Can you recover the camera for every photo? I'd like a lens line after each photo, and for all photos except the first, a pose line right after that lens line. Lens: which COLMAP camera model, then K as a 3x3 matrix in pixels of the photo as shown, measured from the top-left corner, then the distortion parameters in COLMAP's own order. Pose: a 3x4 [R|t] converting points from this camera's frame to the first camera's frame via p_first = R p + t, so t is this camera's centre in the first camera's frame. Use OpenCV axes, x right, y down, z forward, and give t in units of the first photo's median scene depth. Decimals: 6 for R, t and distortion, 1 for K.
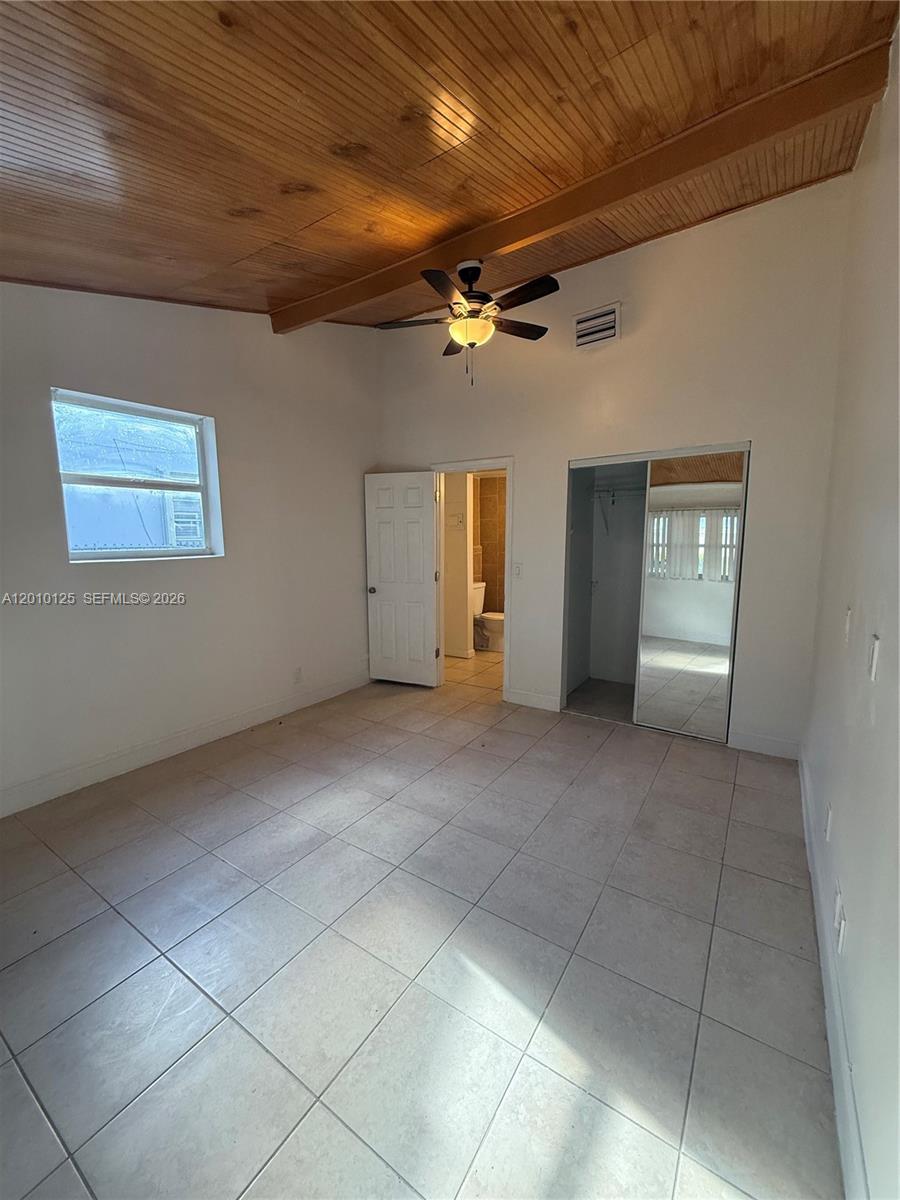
lens RADIAL K [[477.5, 0, 448.7], [0, 477.5, 598.7], [0, 0, 1]] dist [-0.002181, -0.000168]
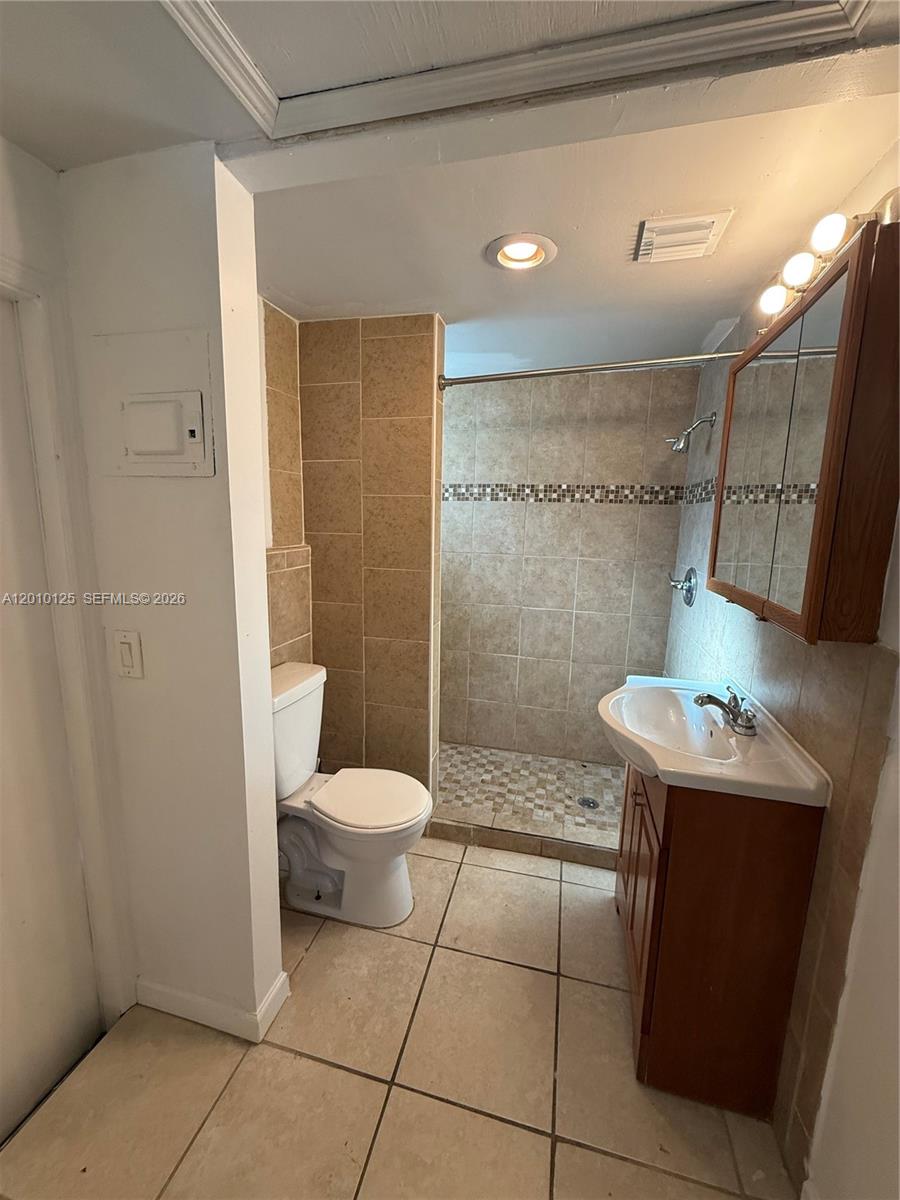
lens RADIAL K [[477.5, 0, 448.7], [0, 477.5, 598.7], [0, 0, 1]] dist [-0.002181, -0.000168]
pose [[0.941981, -0.021321, 0.334988, 0.080453], [0.007715, 0.999092, 0.041895, -0.144287], [-0.335577, -0.036879, 0.941290, 1.105469]]
